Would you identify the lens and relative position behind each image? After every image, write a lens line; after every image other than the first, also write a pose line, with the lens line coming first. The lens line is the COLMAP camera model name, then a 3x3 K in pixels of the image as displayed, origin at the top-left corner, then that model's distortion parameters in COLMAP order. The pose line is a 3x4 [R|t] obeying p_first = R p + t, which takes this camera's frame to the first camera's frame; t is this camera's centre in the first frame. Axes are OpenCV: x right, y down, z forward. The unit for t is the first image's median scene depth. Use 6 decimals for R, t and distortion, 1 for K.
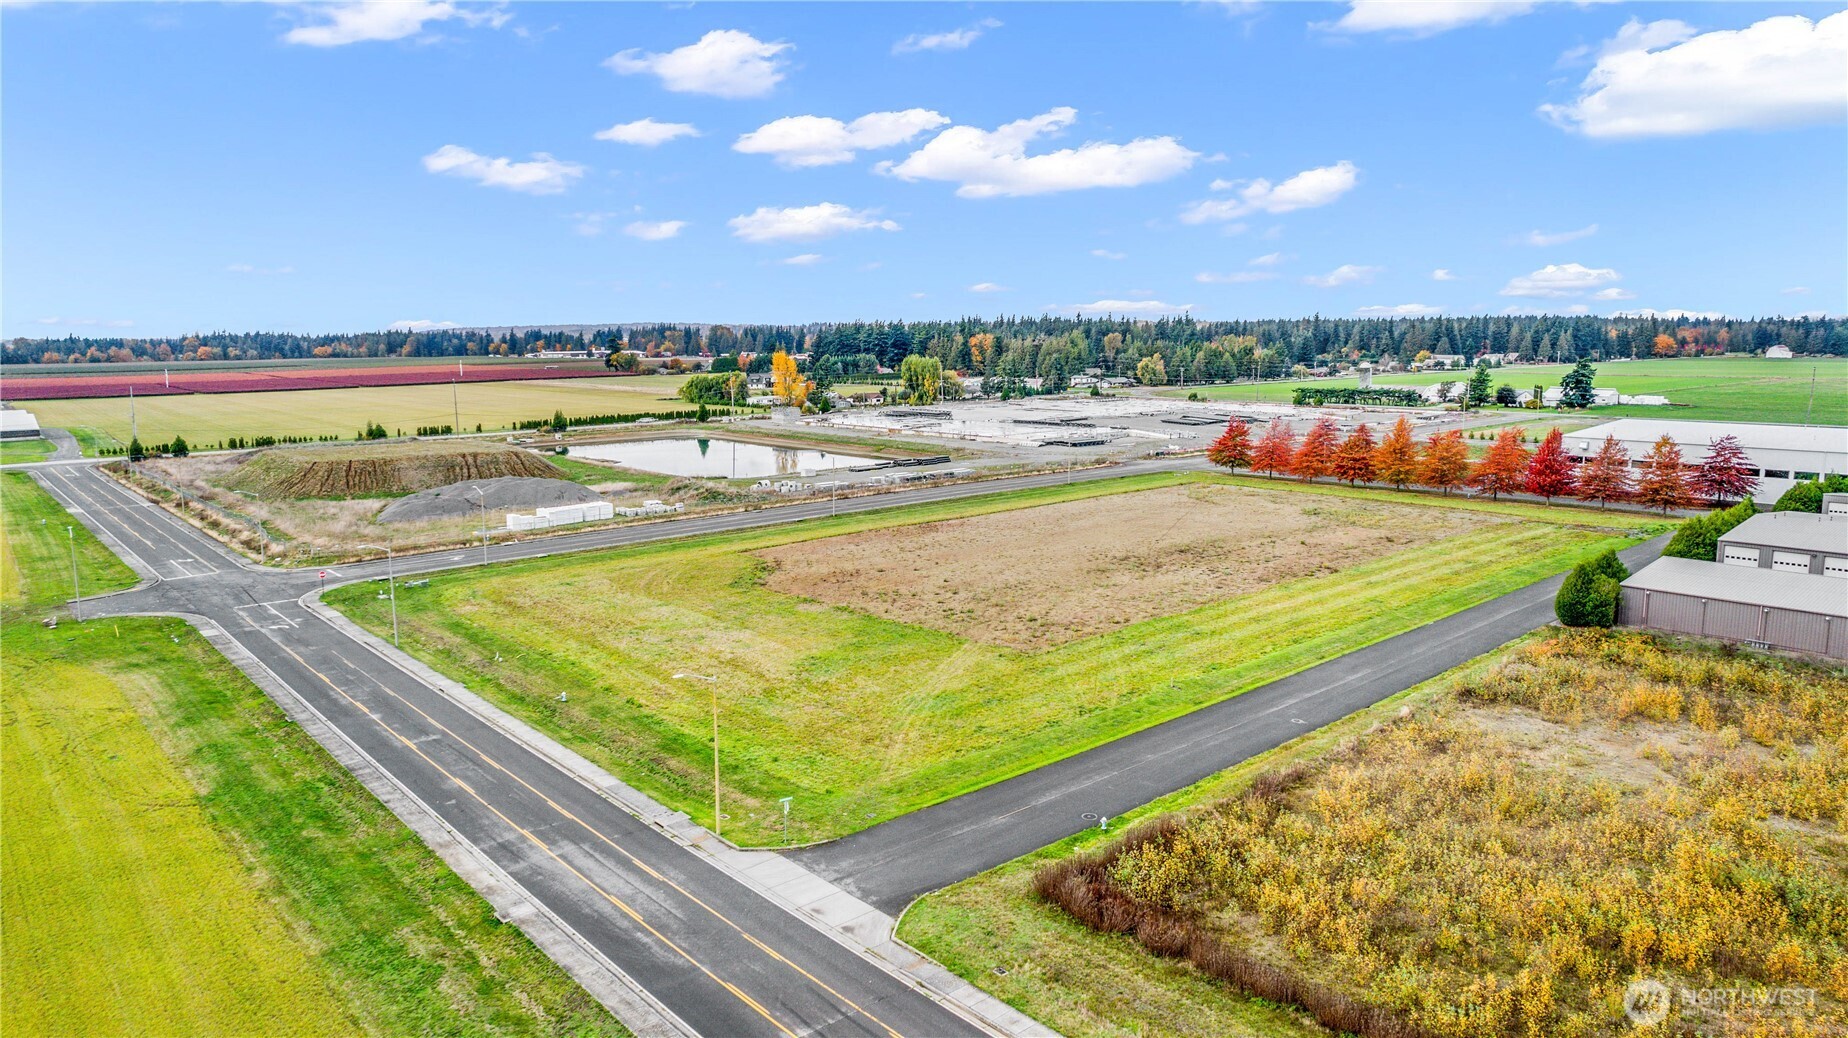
lens RADIAL K [[1179.0, 0, 926.1], [0, 1179.0, 522.7], [0, 0, 1]] dist [-0.055077, 0.039139]
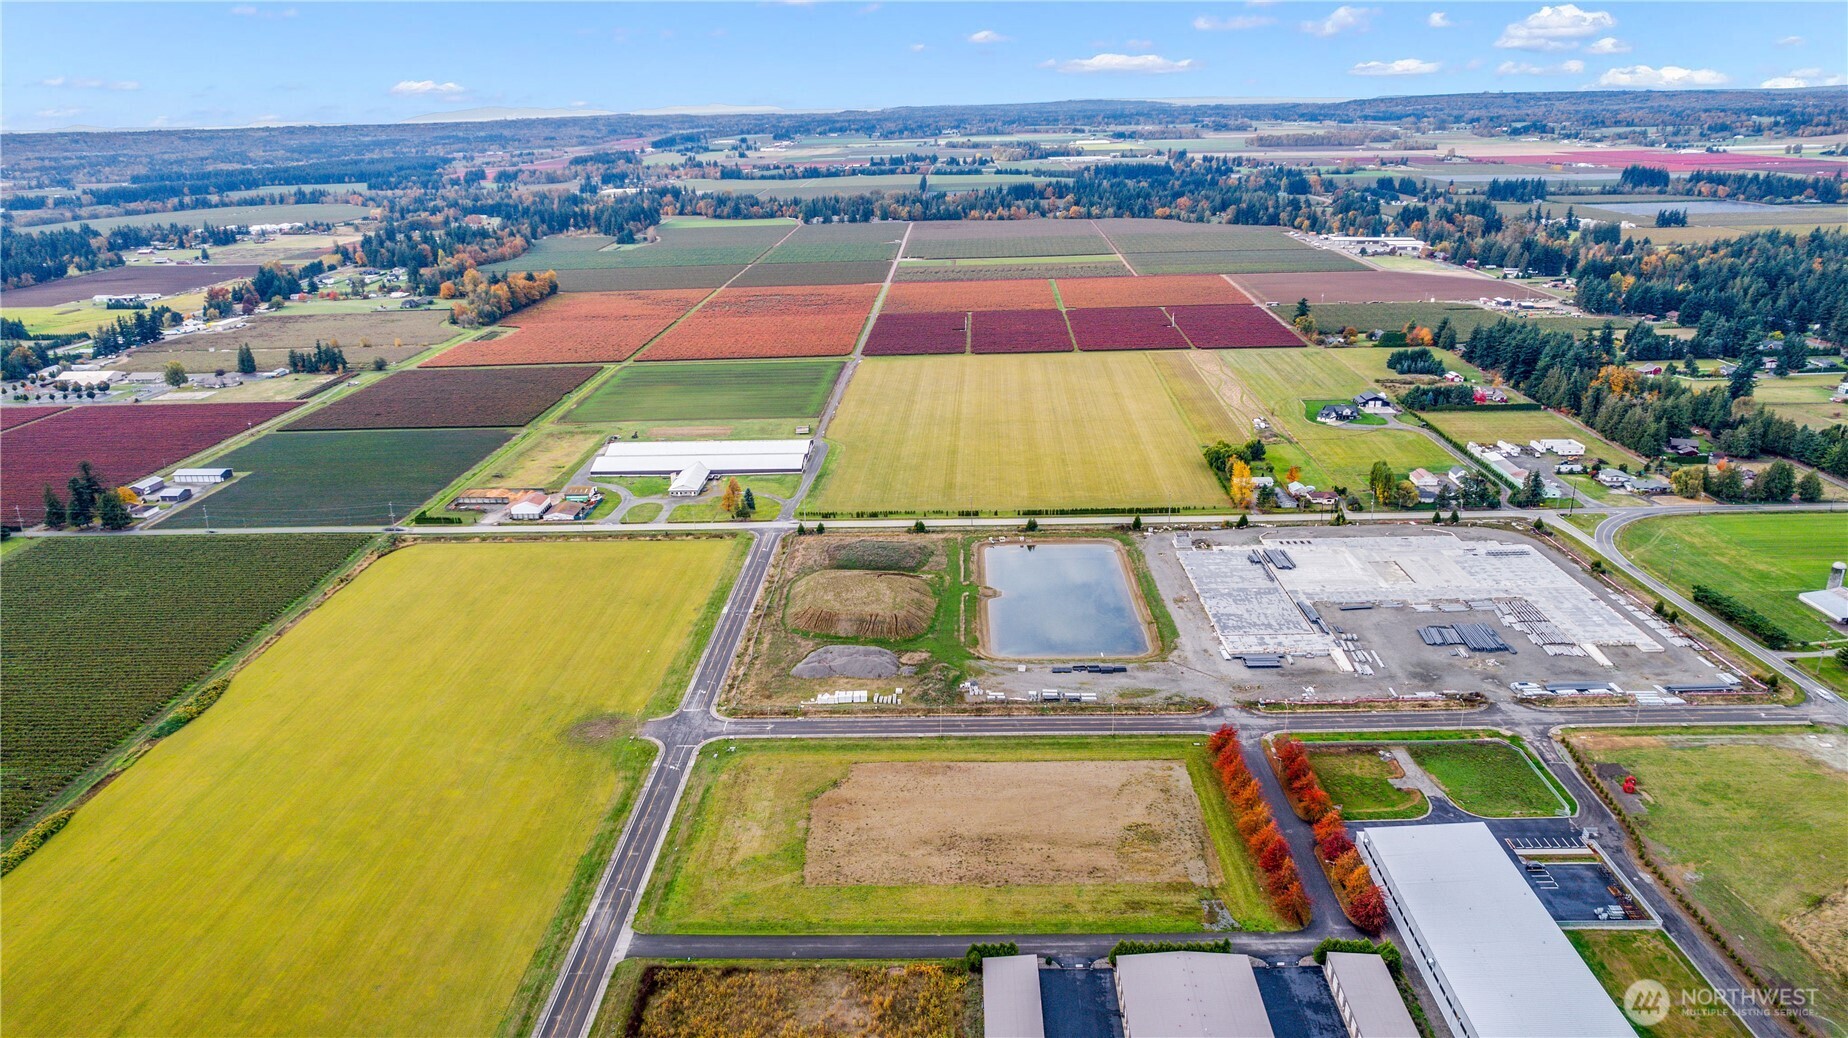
lens RADIAL K [[1179.0, 0, 921.3], [0, 1179.0, 519.5], [0, 0, 1]] dist [-0.055077, 0.039139]
pose [[0.728827, 0.224864, -0.646720, 2.325825], [-0.090705, 0.967918, 0.234323, -1.735547], [0.678663, -0.112121, 0.725841, -0.961358]]
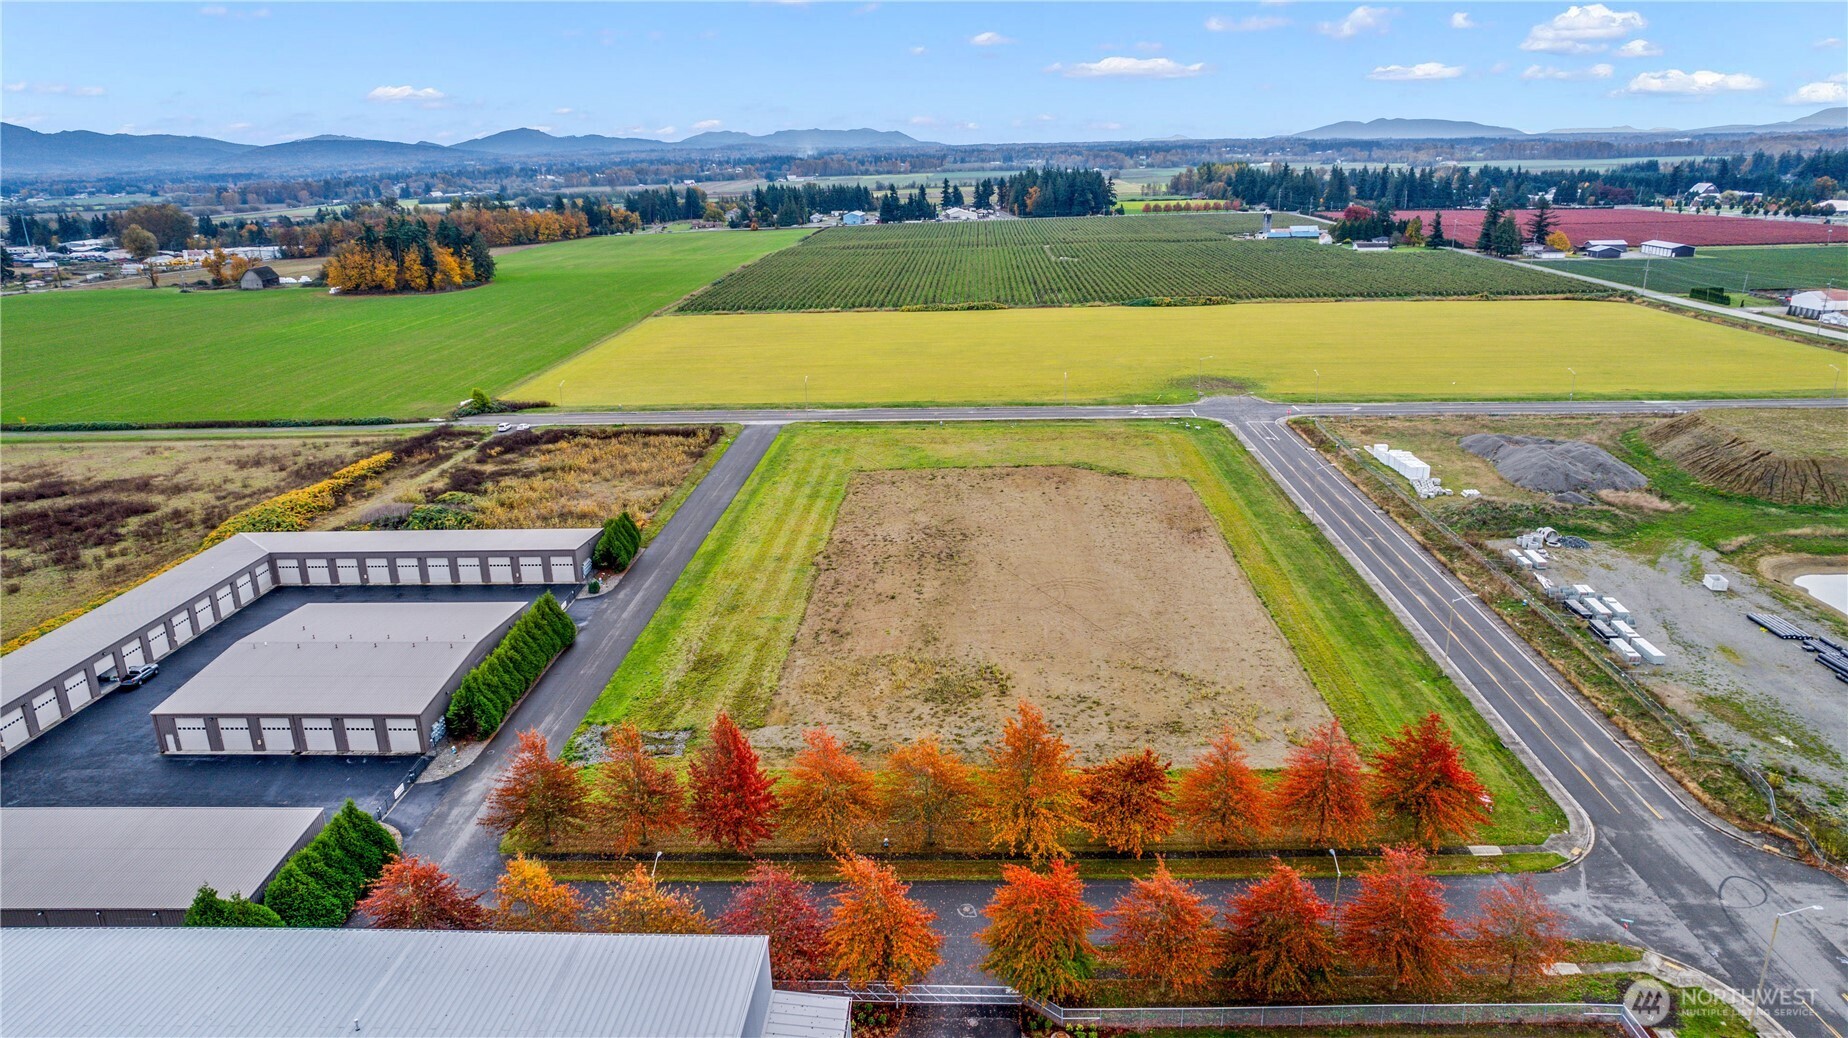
lens RADIAL K [[1179.0, 0, 921.0], [0, 1179.0, 518.8], [0, 0, 1]] dist [-0.055077, 0.039139]
pose [[-0.696912, 0.240997, -0.675451, 1.681793], [-0.085066, 0.907417, 0.411531, -0.798759], [0.712094, 0.344259, -0.611889, 2.796198]]
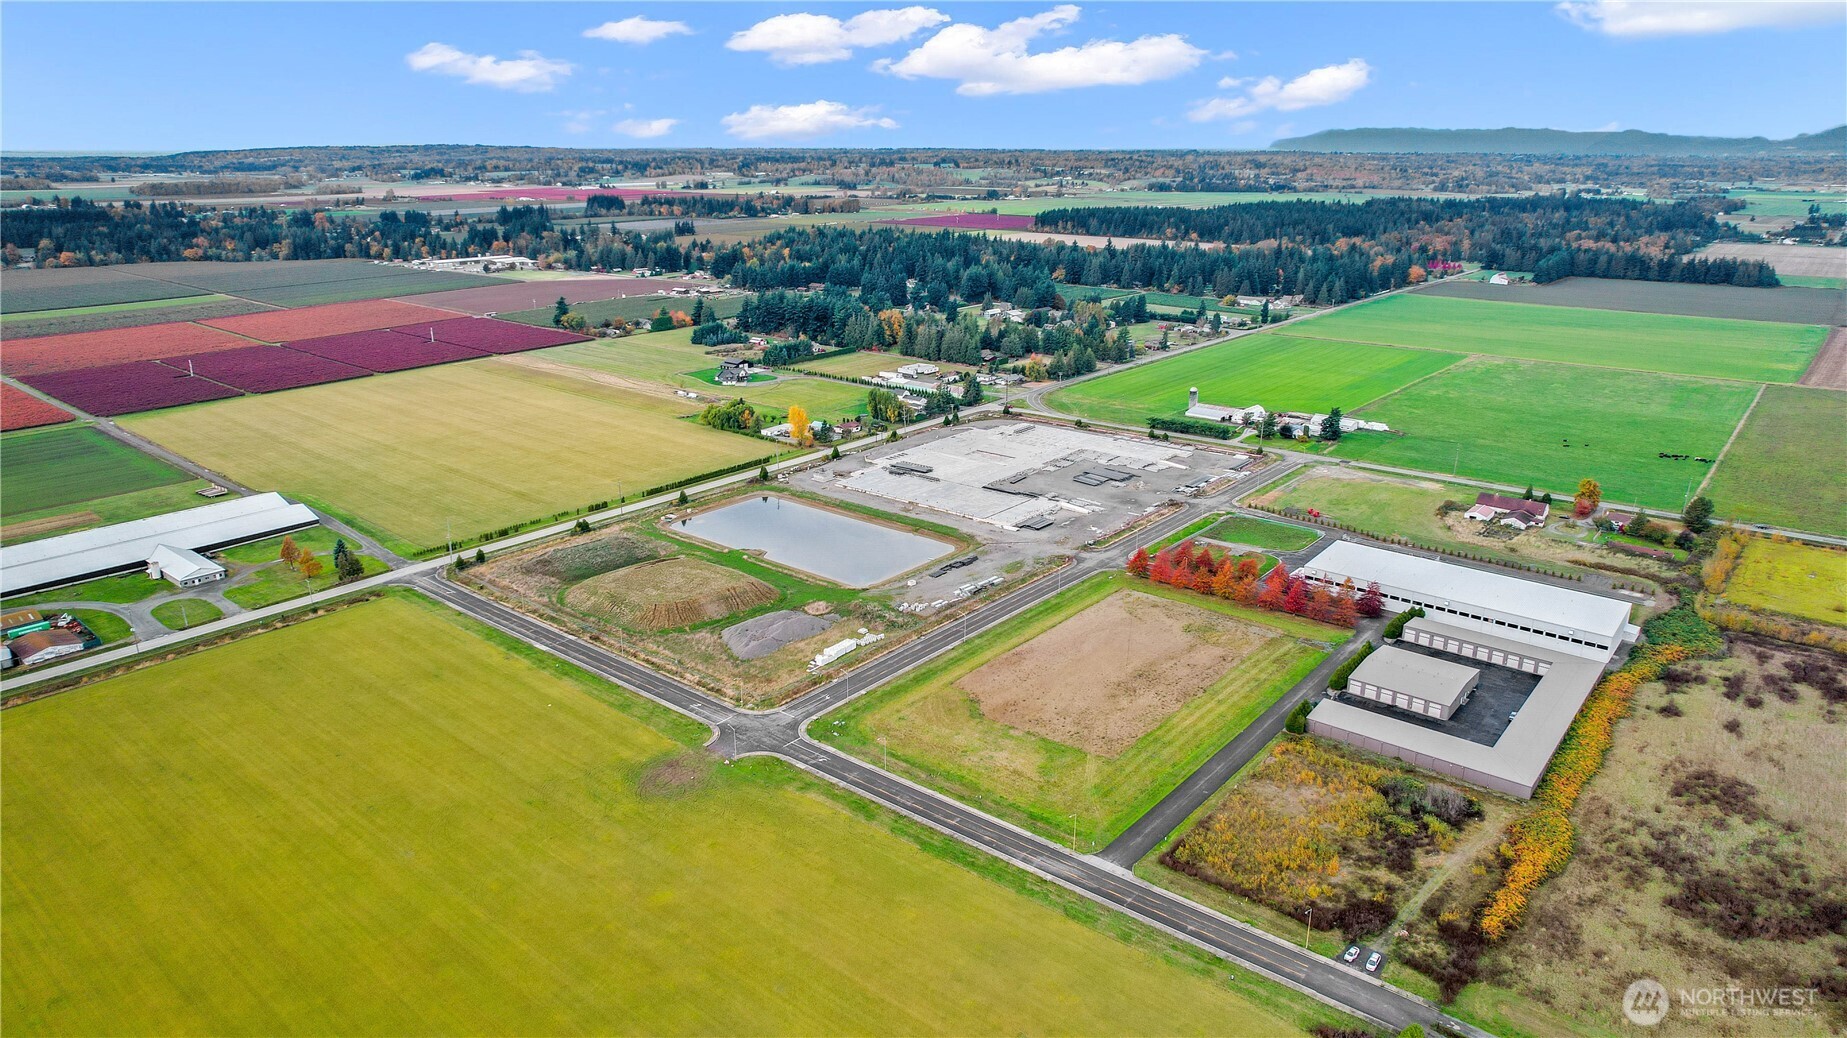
lens RADIAL K [[1178.3, 0, 924.6], [0, 1178.3, 526.2], [0, 0, 1]] dist [-0.055077, 0.039139]
pose [[0.987438, -0.038860, 0.153155, -0.925036], [0.014261, 0.987248, 0.158550, -1.082121], [-0.157363, -0.154374, 0.975400, -1.952706]]
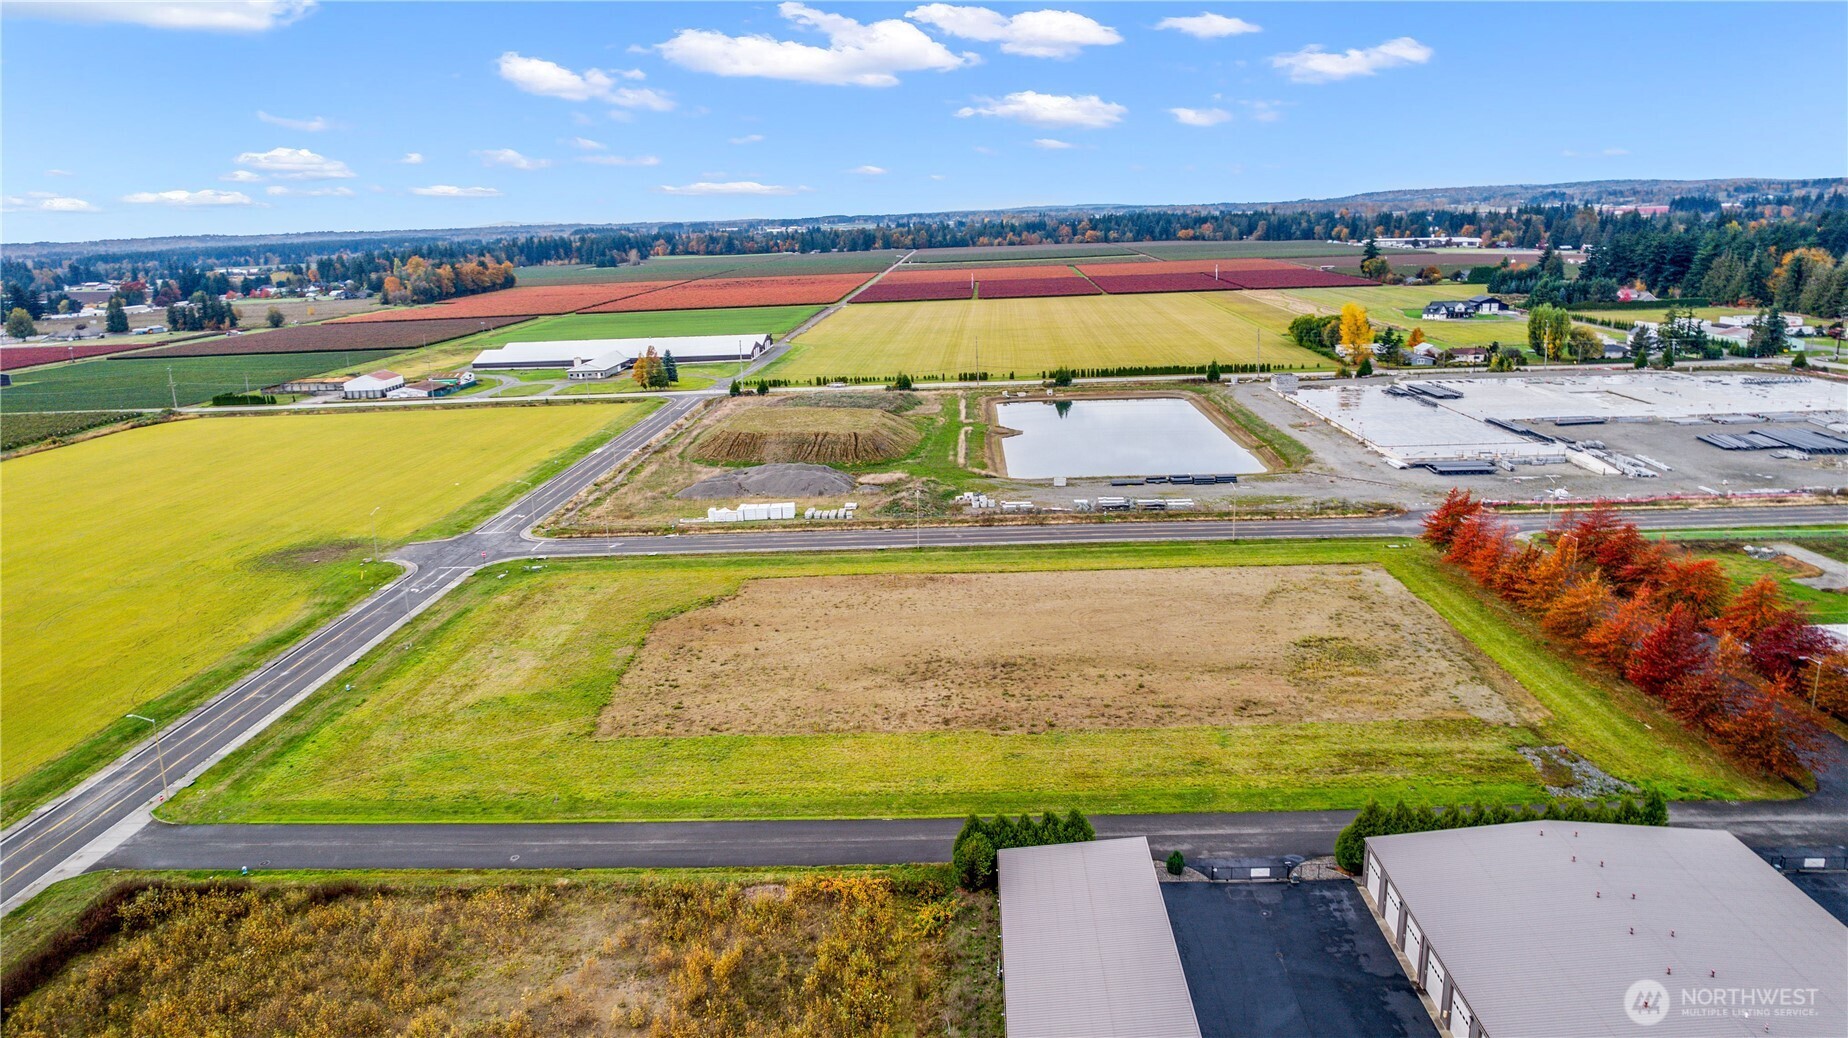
lens RADIAL K [[1179.0, 0, 920.5], [0, 1179.0, 513.2], [0, 0, 1]] dist [-0.055077, 0.039139]
pose [[0.722104, 0.154685, -0.674268, 1.381407], [-0.080421, 0.986842, 0.140267, -0.400612], [0.687094, -0.047062, 0.725043, 0.381450]]
